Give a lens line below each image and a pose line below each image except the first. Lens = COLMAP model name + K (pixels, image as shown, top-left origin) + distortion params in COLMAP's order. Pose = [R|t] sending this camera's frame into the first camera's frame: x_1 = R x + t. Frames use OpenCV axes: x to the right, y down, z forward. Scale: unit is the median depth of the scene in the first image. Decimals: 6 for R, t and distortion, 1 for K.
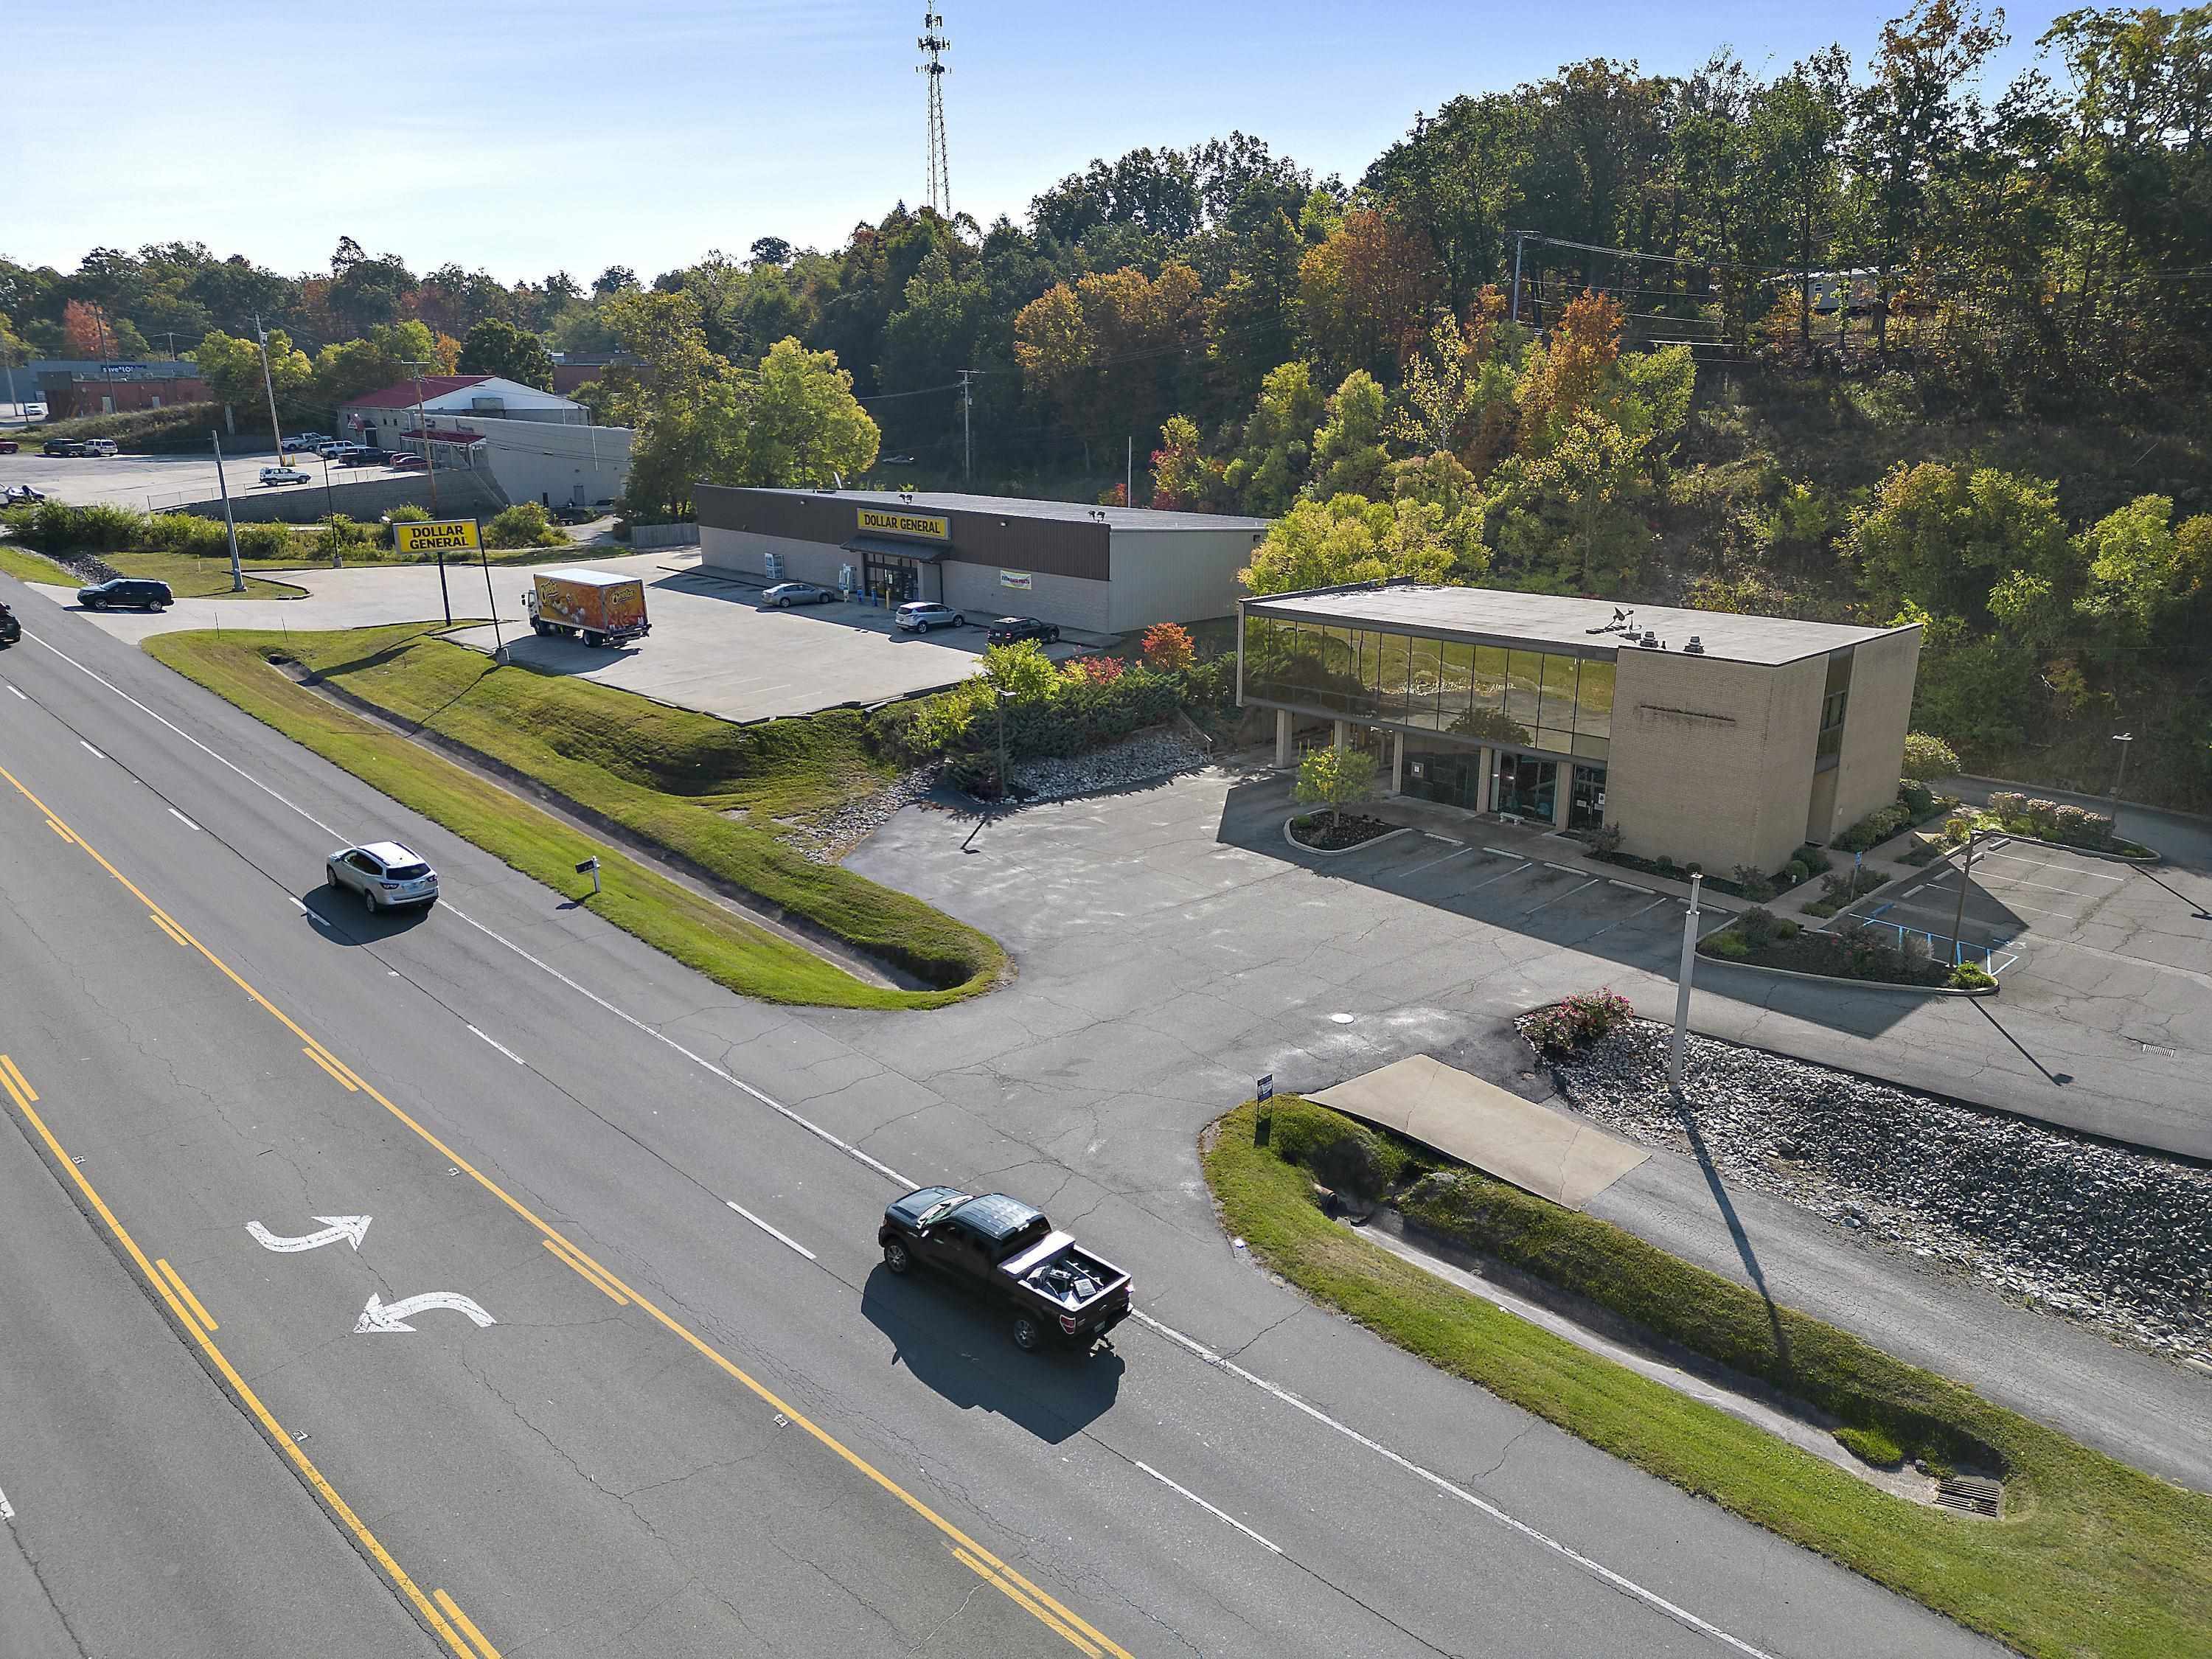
lens RADIAL K [[1575.3, 0, 1106.0], [0, 1575.3, 829.5], [0, 0, 1]] dist [0.065100, 0.005313]
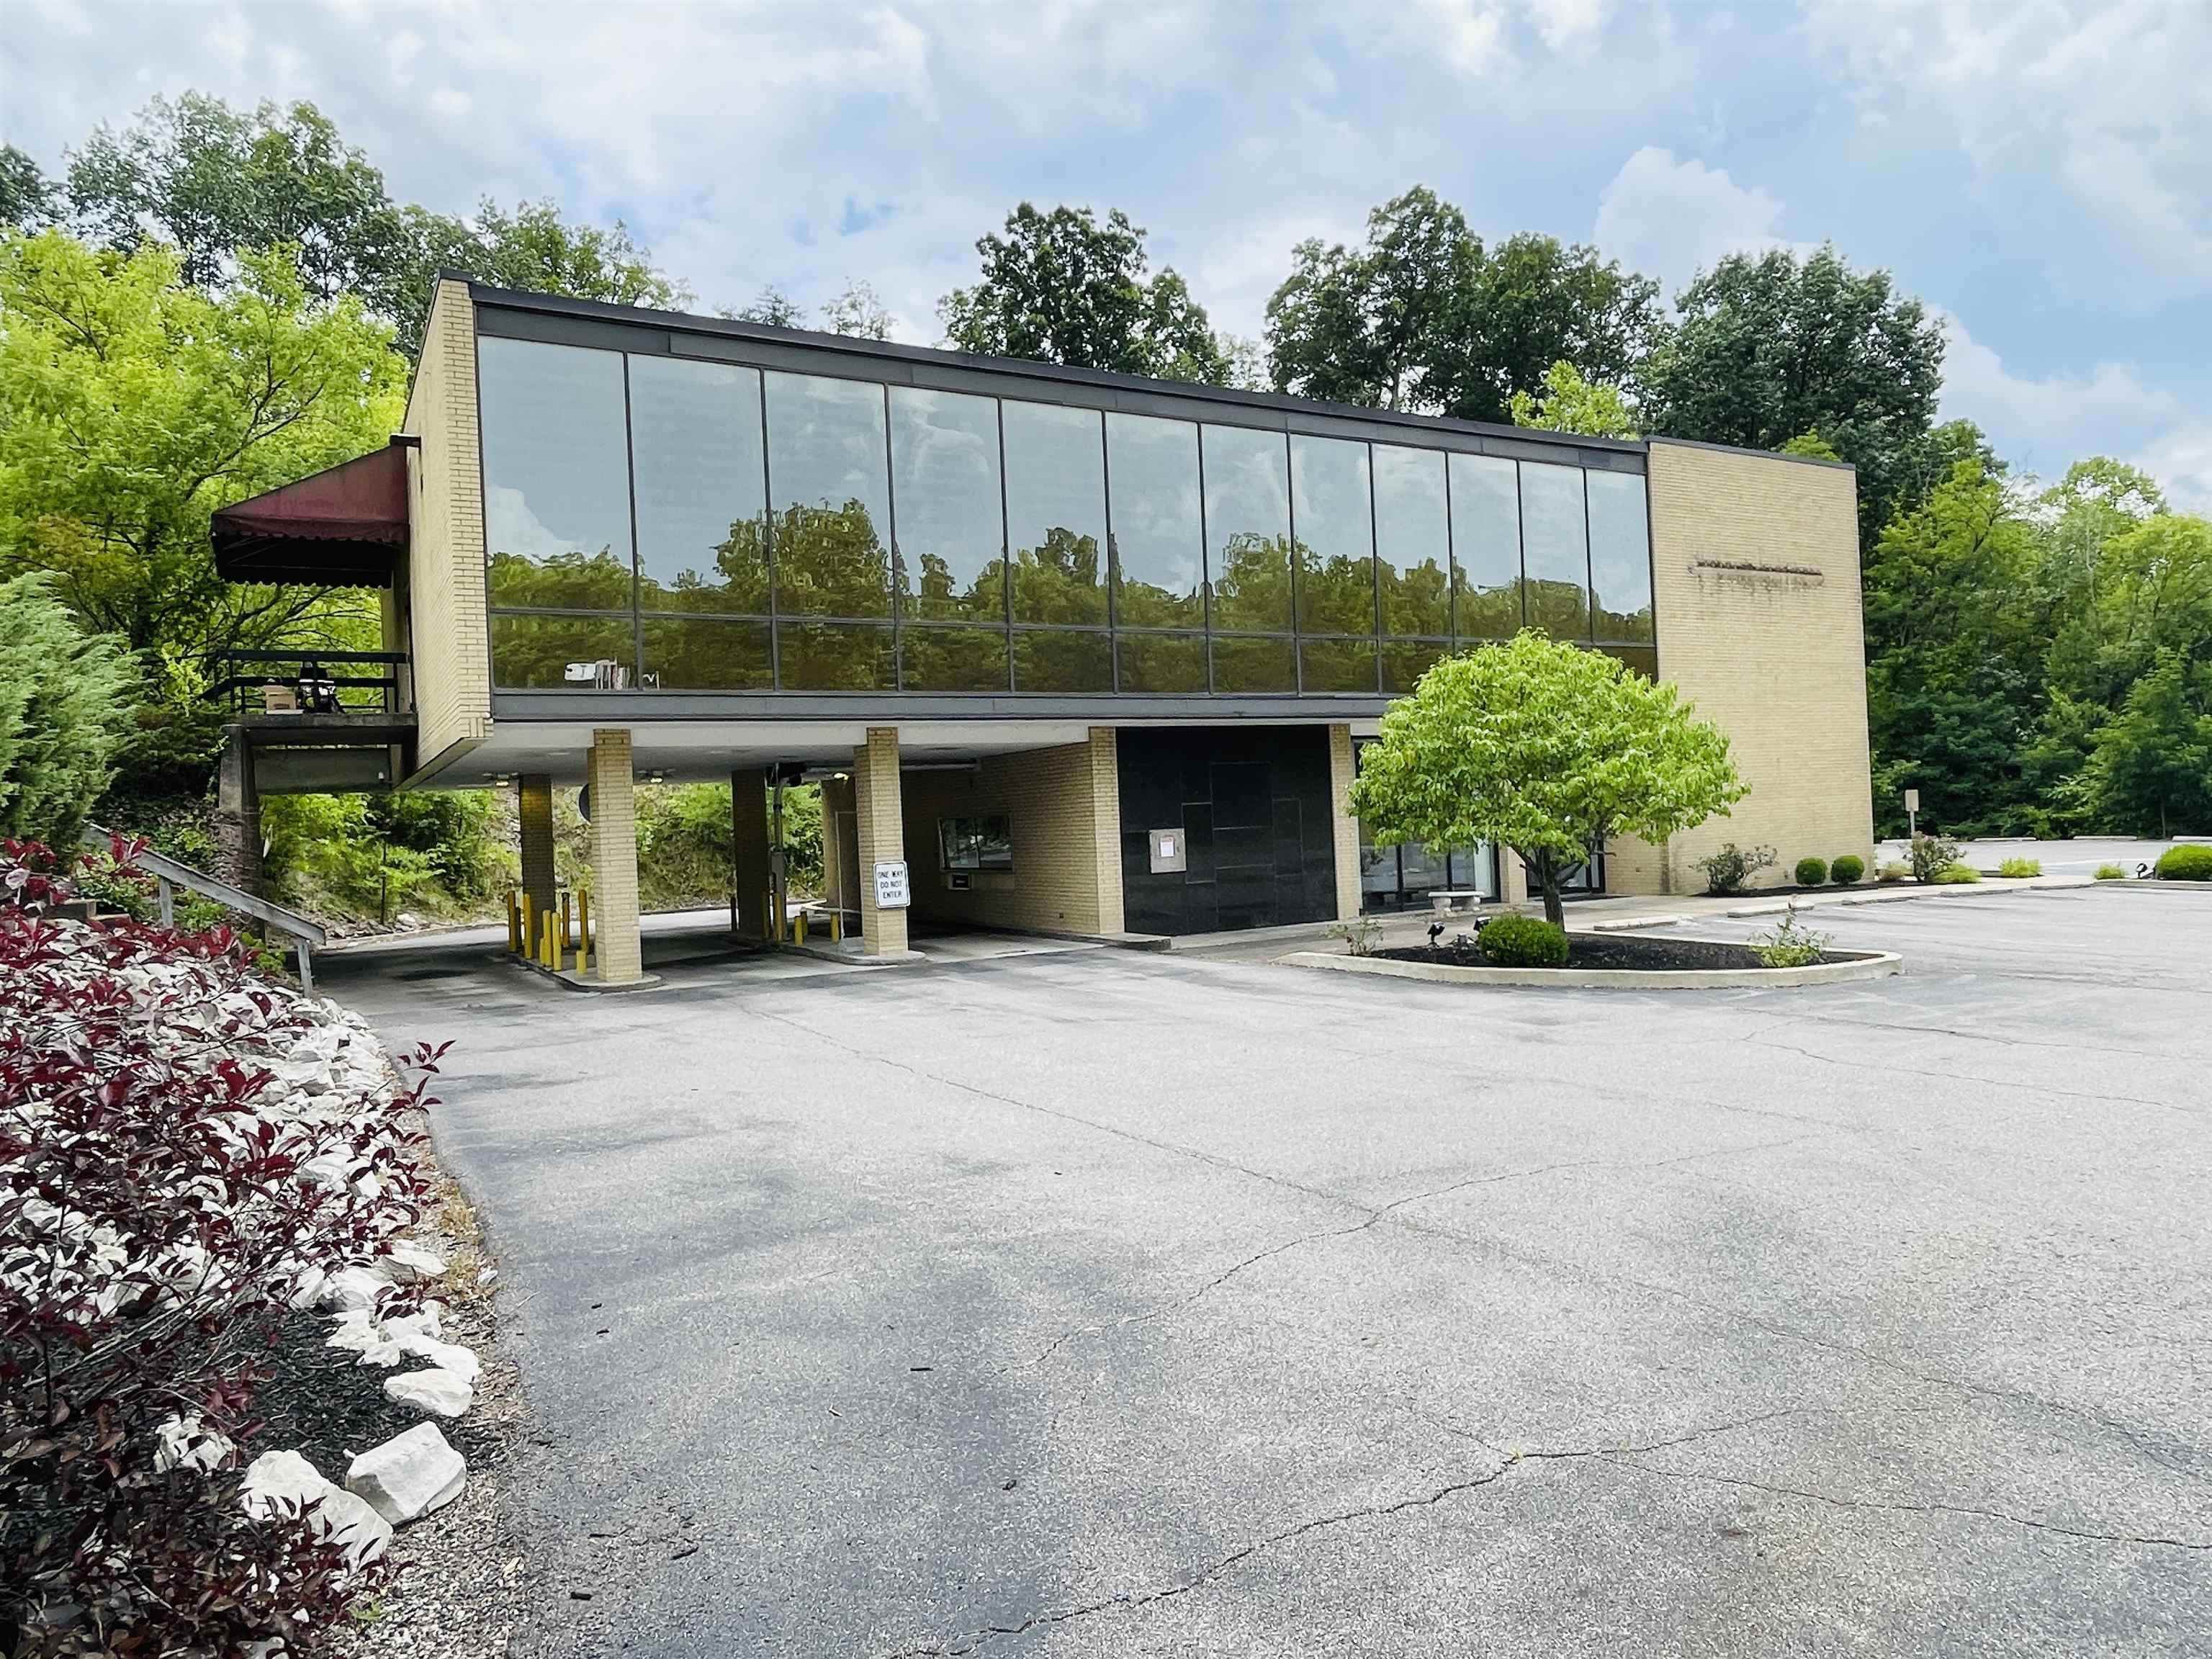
lens RADIAL K [[1365.3, 0, 1106.0], [0, 1365.3, 829.5], [0, 0, 1]] dist [0.004923, 0.000496]
pose [[0.230688, -0.000084, 0.973028, -0.082964], [0.320717, 0.944125, -0.075955, -0.023213], [-0.918653, 0.329588, 0.217825, 0.903538]]
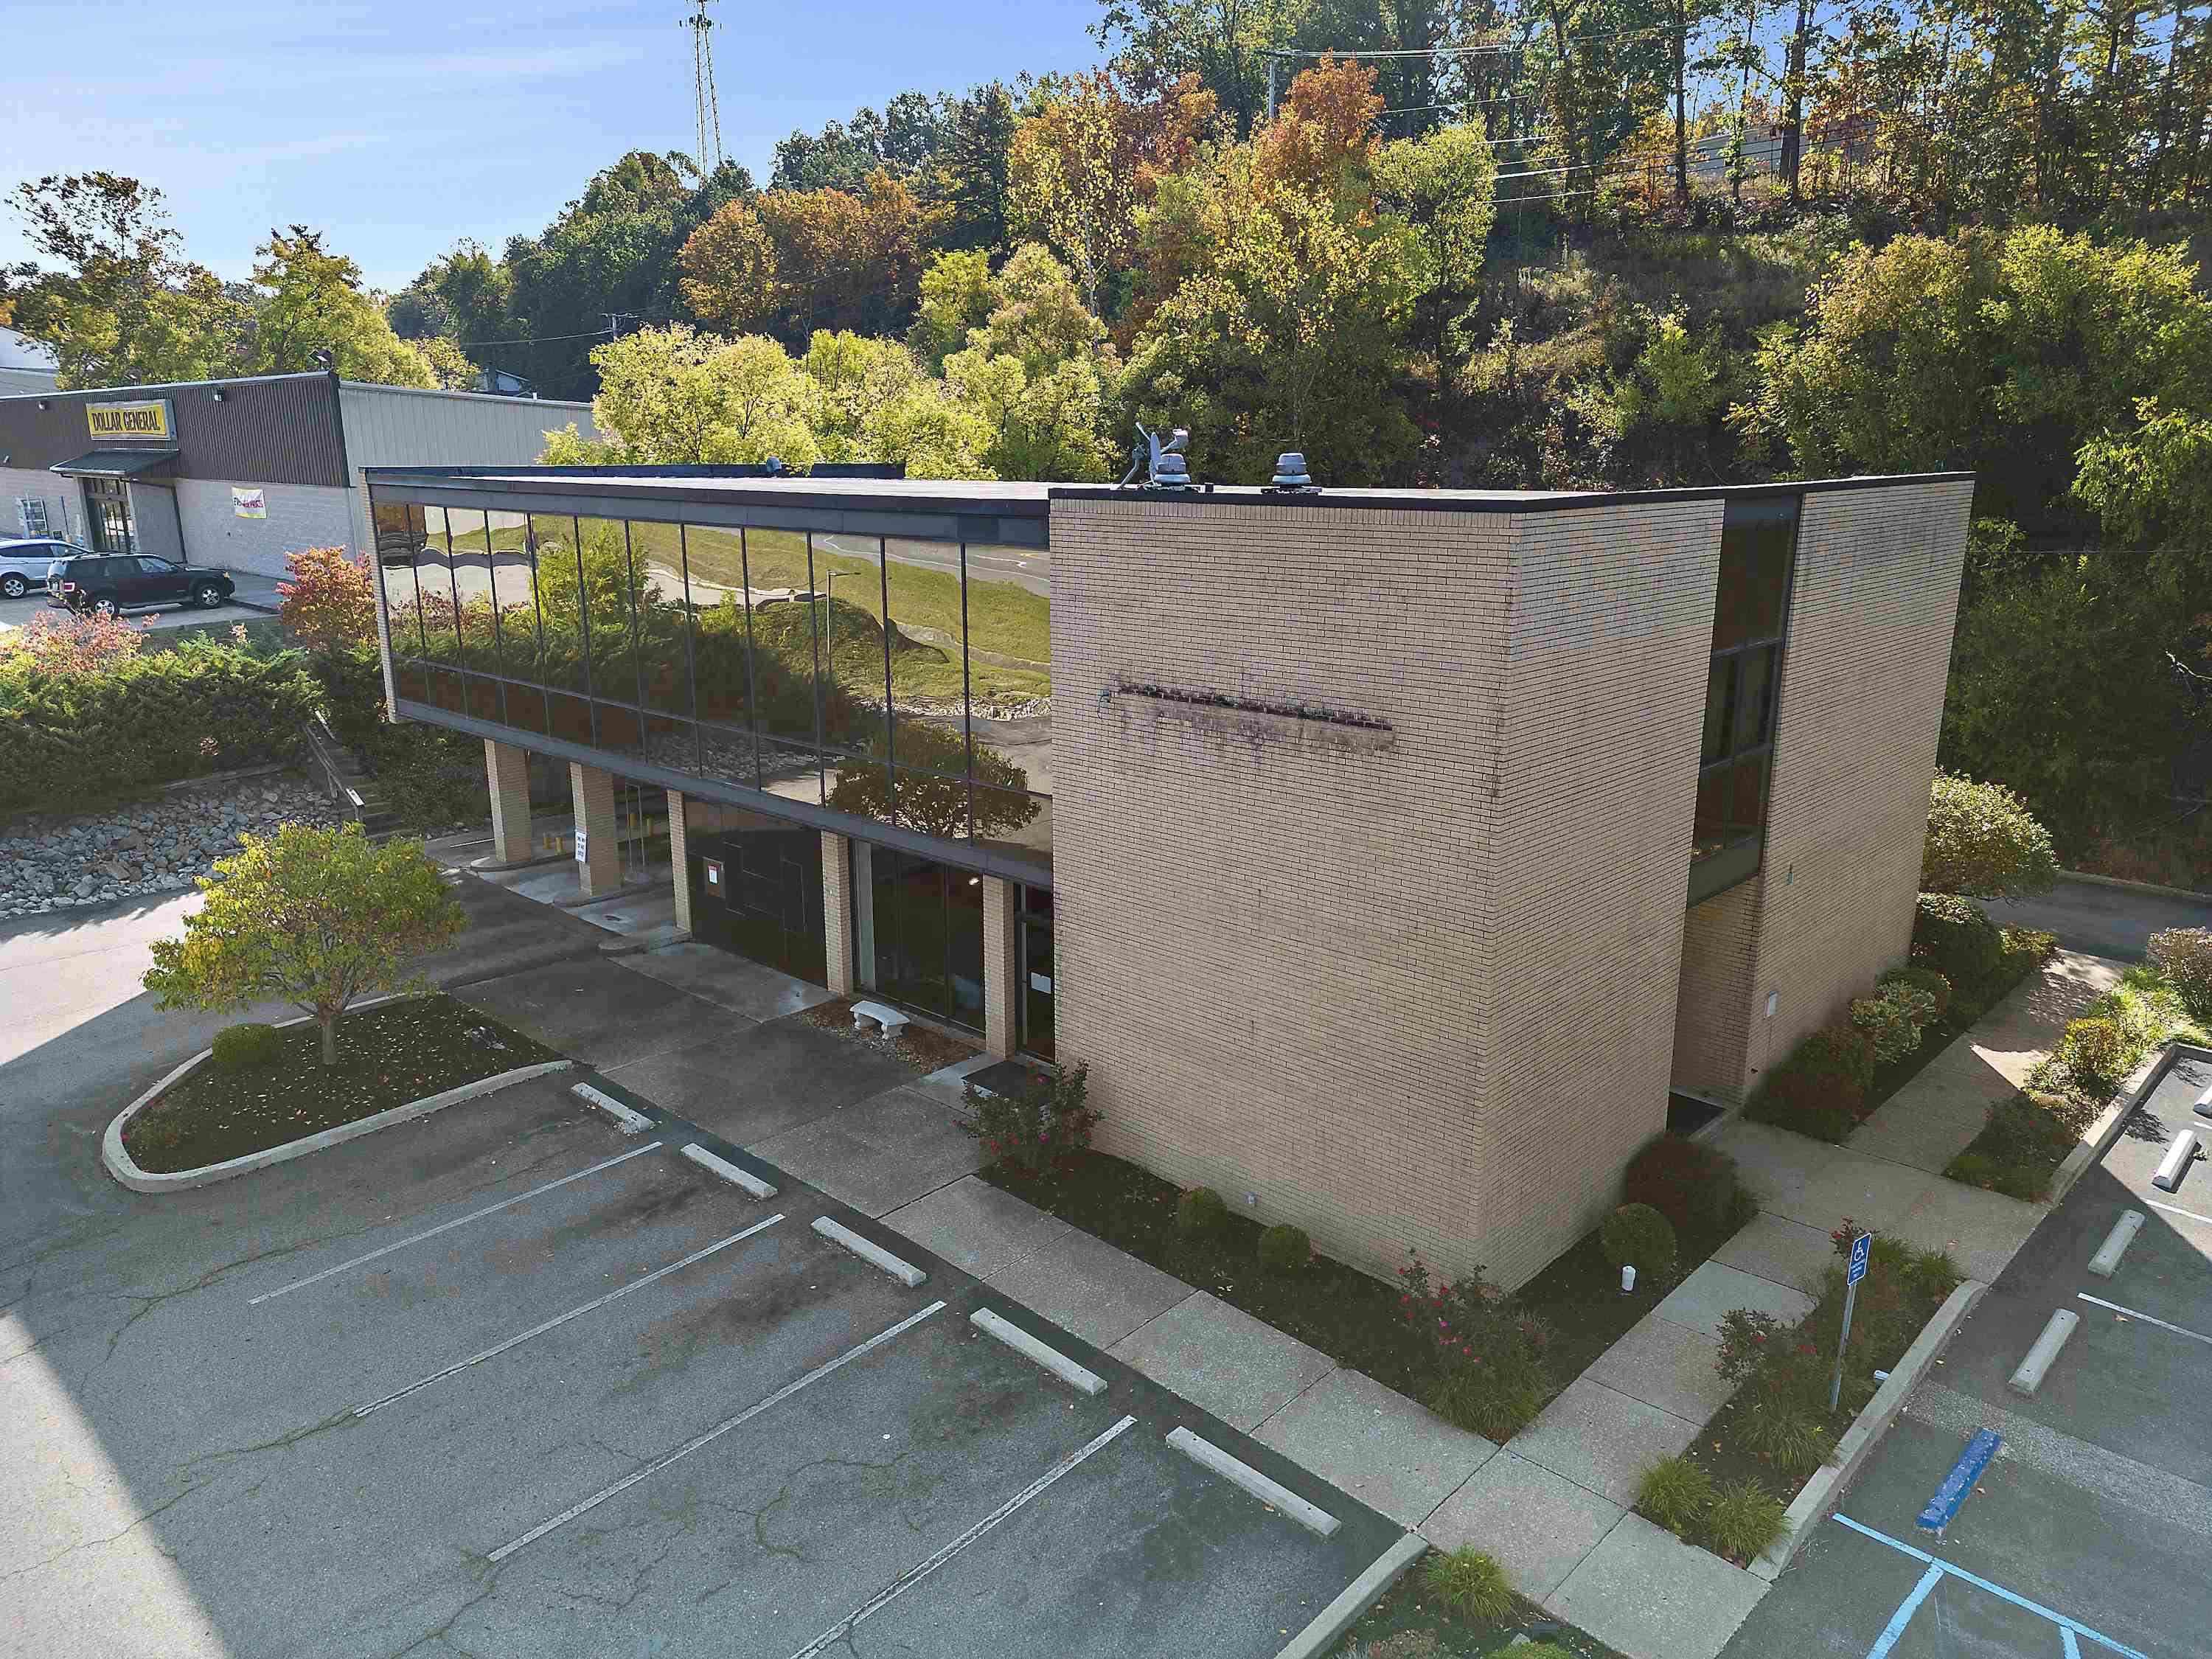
lens RADIAL K [[1567.2, 0, 1106.0], [0, 1567.2, 829.5], [0, 0, 1]] dist [0.060147, -0.006165]
pose [[0.998843, -0.011969, 0.046574, 0.263042], [0.013567, 0.999325, -0.034145, -0.033504], [-0.046134, 0.034737, 0.998331, 0.579841]]
